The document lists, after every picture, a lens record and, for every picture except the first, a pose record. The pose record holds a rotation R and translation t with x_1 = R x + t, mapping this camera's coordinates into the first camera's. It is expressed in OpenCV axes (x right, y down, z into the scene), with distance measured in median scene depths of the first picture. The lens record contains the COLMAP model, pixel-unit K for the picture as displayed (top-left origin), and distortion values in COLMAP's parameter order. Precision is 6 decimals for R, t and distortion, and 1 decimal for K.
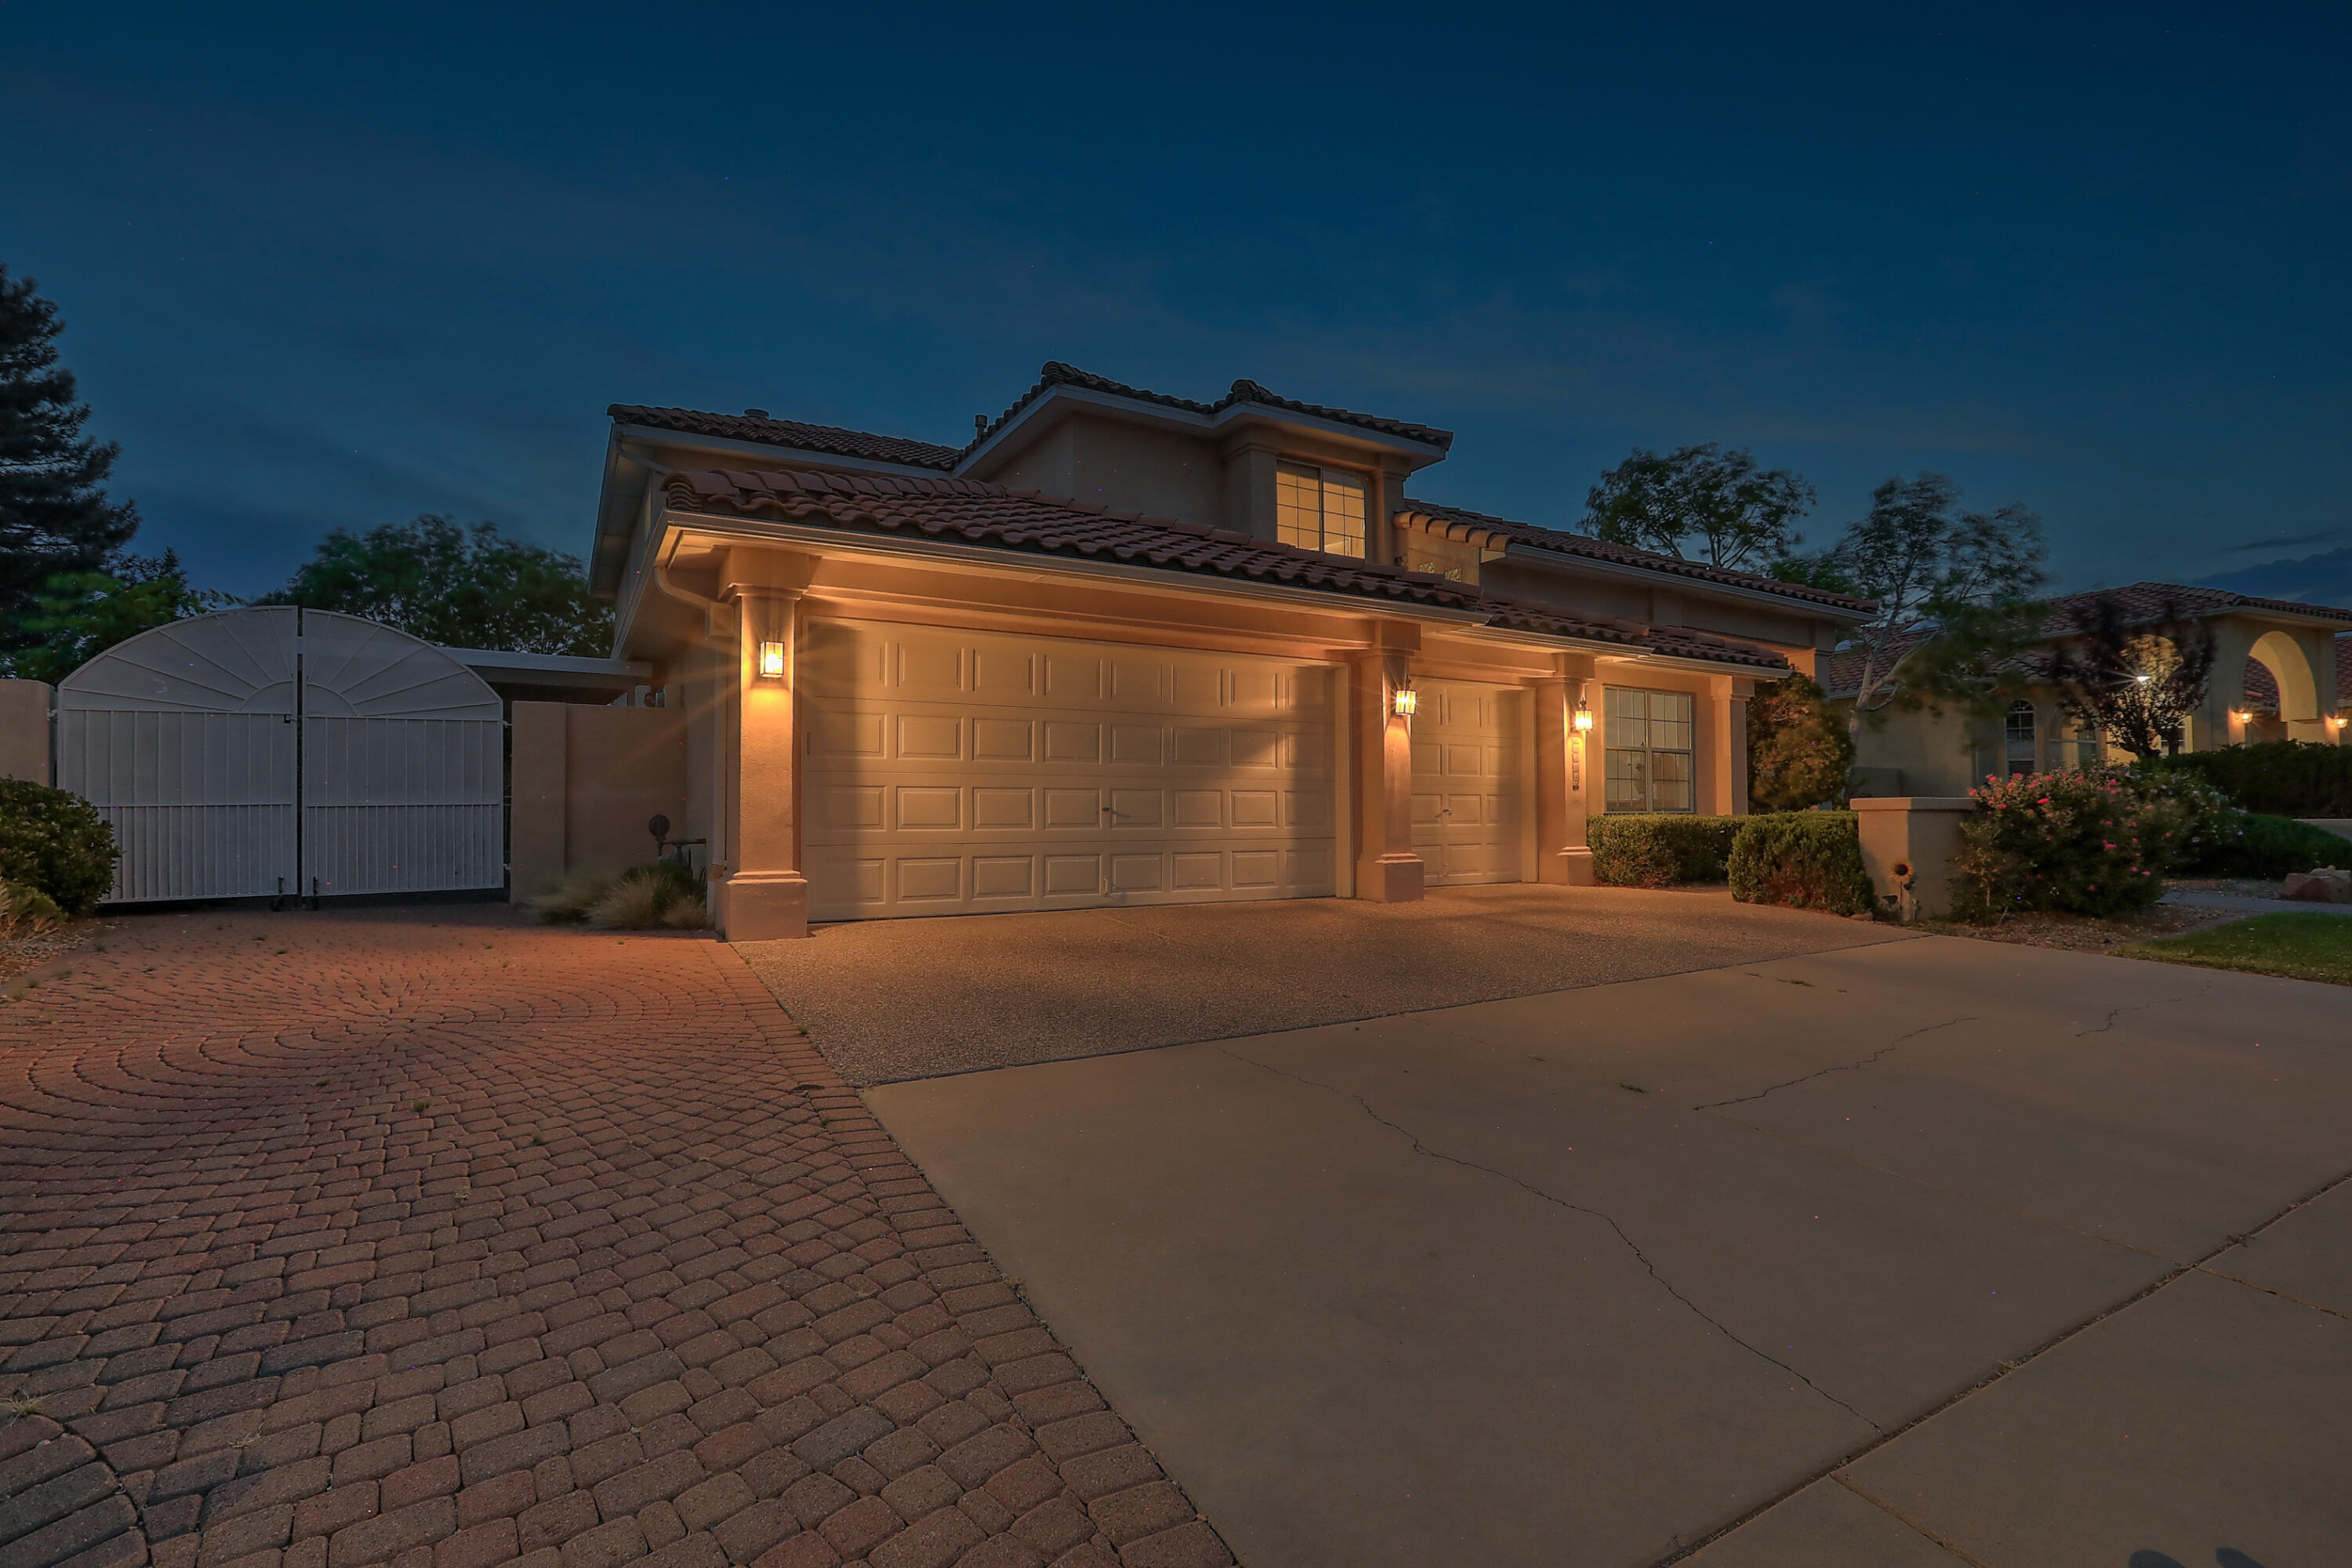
lens RADIAL K [[1053.8, 0, 1173.5], [0, 1053.8, 792.3], [0, 0, 1]] dist [-0.047267, 0.013125]
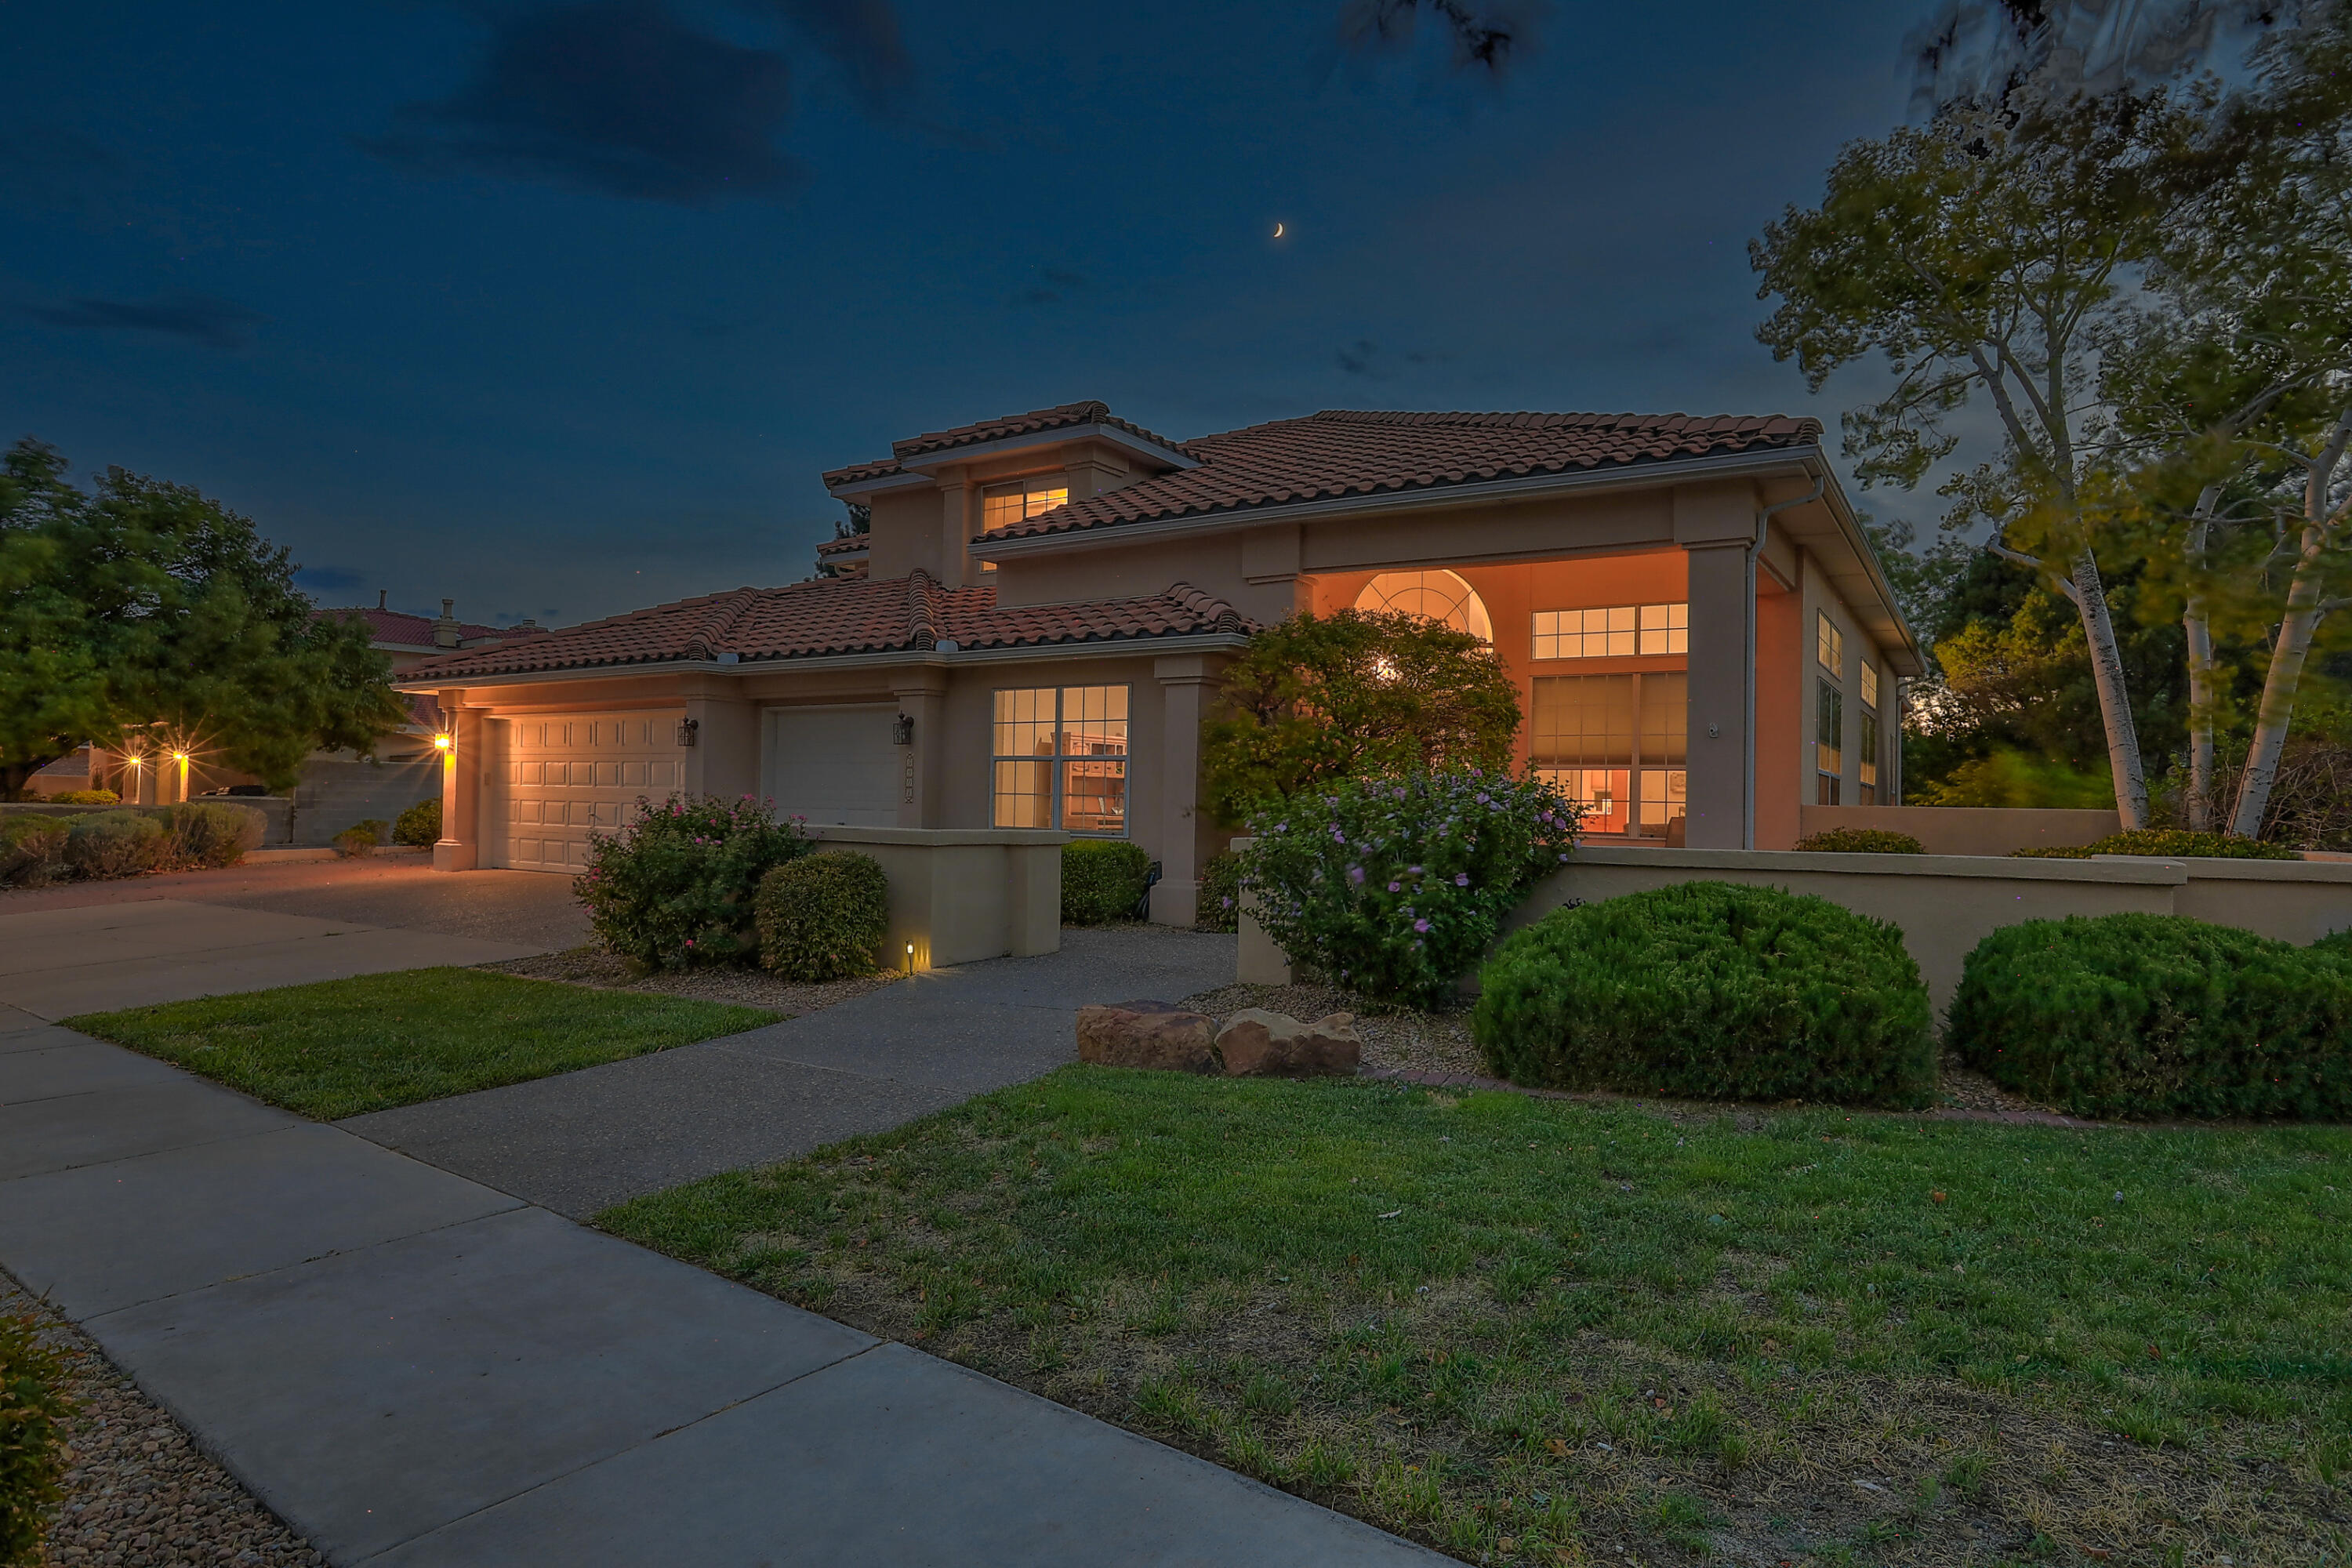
lens RADIAL K [[1284.0, 0, 1176.0], [0, 1284.0, 784.0], [0, 0, 1]] dist [-0.048537, 0.034362]
pose [[0.453263, -0.001637, -0.891375, 2.153600], [0.001045, 0.999999, -0.001306, -0.028140], [0.891376, -0.000339, 0.453264, 0.947692]]
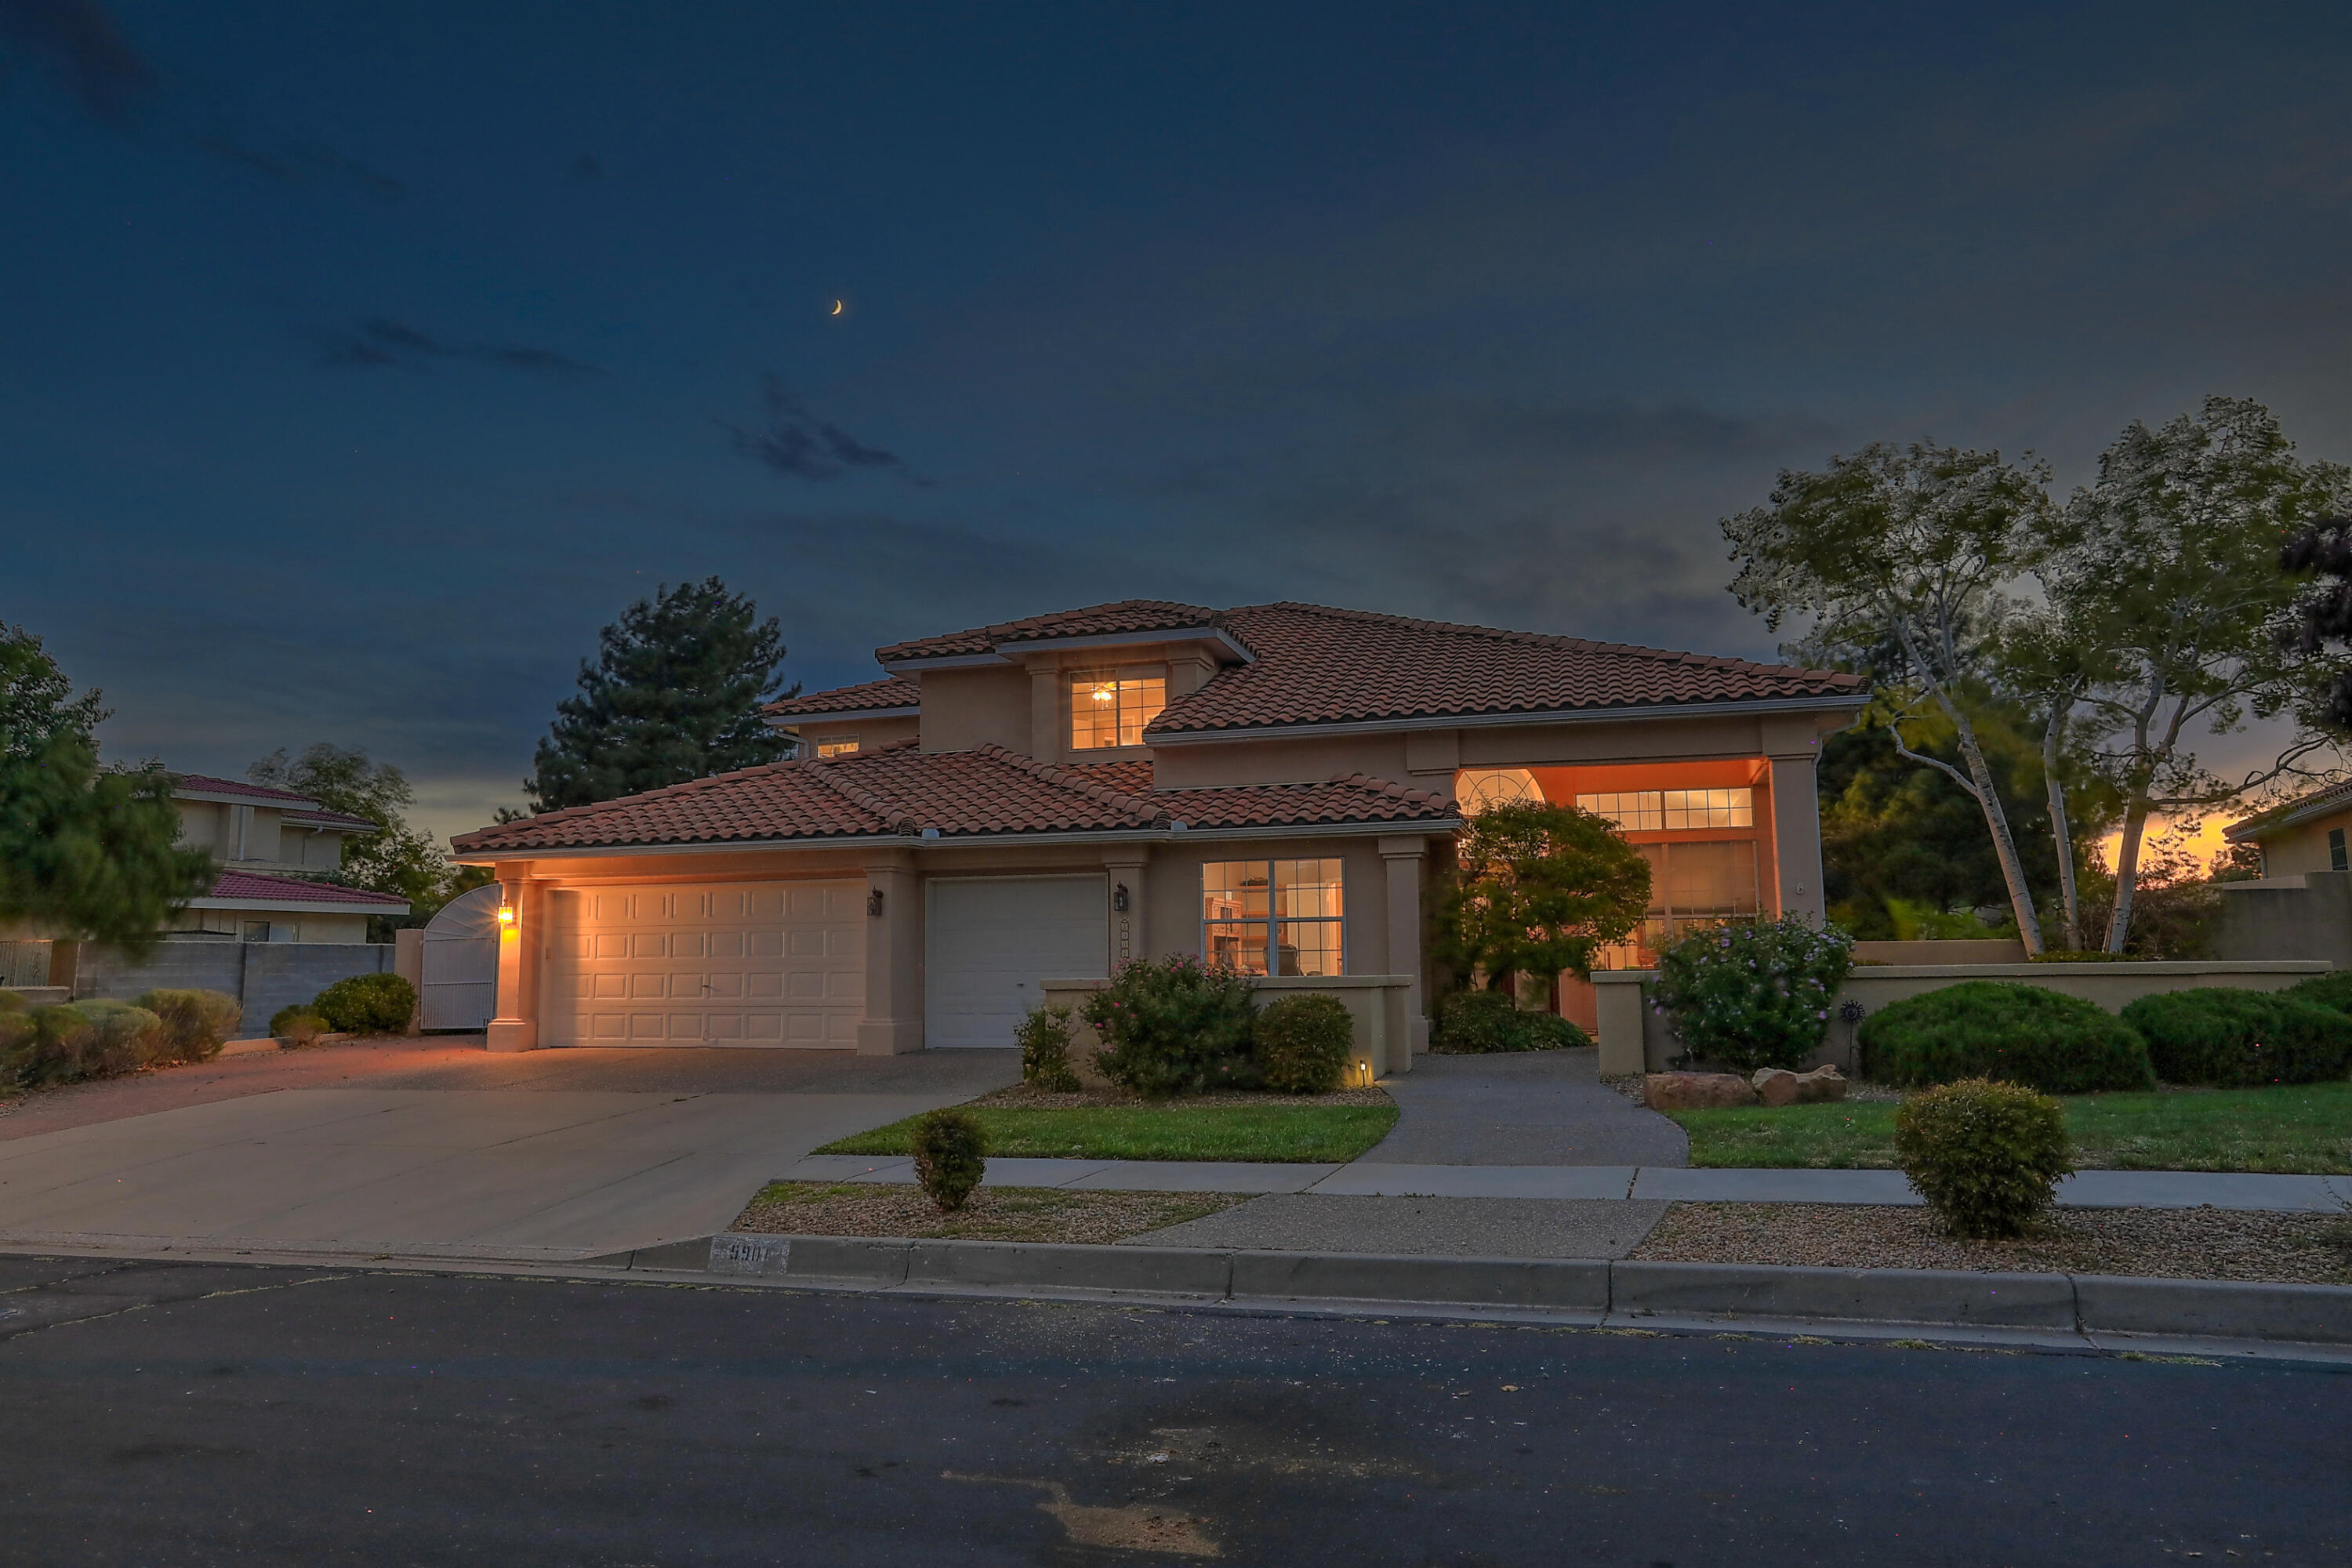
lens RADIAL K [[1480.1, 0, 1176.0], [0, 1480.1, 784.0], [0, 0, 1]] dist [-0.051041, 0.073853]
pose [[0.693704, -0.094609, -0.714019, 2.143058], [0.027191, 0.994069, -0.105299, -0.035337], [0.719746, 0.053631, 0.692162, -0.056673]]
